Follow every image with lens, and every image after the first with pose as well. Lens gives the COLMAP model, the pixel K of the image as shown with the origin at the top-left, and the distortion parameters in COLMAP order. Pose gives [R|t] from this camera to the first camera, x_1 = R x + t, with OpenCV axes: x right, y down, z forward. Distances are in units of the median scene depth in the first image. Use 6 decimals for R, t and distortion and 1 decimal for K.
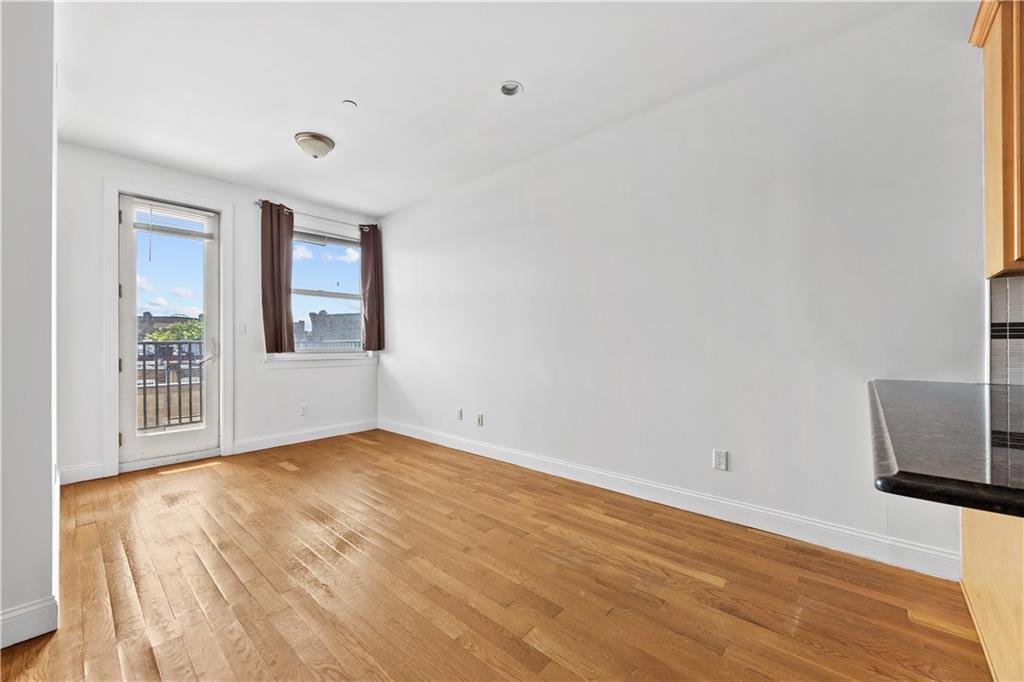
lens RADIAL K [[394.0, 0, 511.0], [0, 394.0, 341.4], [0, 0, 1]] dist [-0.001470, 0.000053]
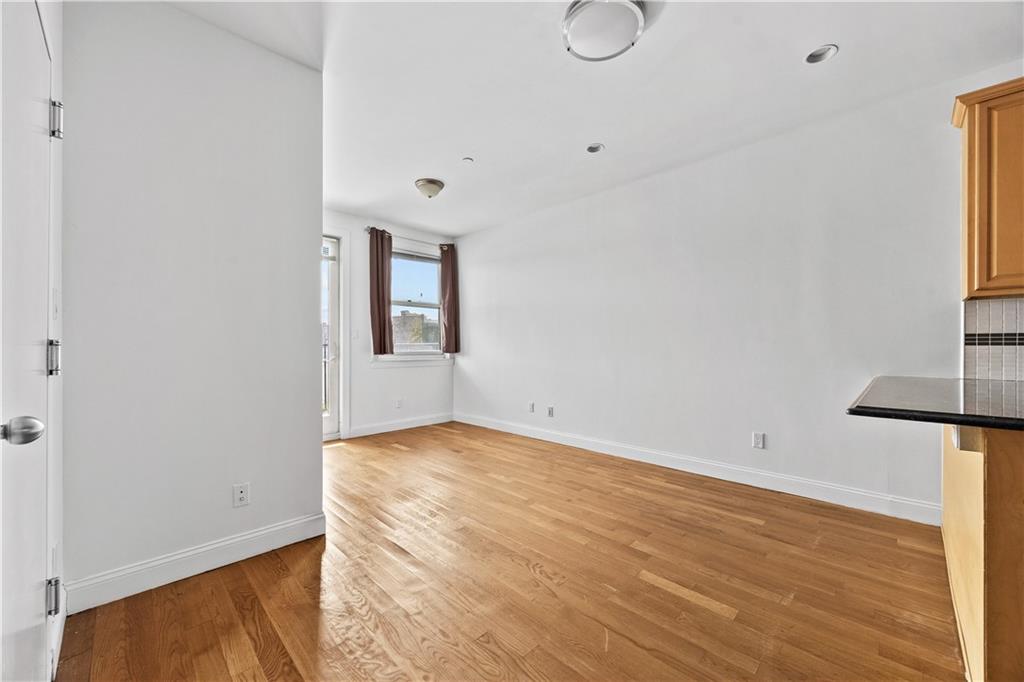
lens RADIAL K [[394.0, 0, 528.6], [0, 394.0, 346.6], [0, 0, 1]] dist [-0.001470, 0.000053]
pose [[0.999777, 0.003859, -0.020771, -0.158817], [-0.003780, 0.999986, 0.003825, -0.001223], [0.020786, -0.003745, 0.999777, -0.243645]]
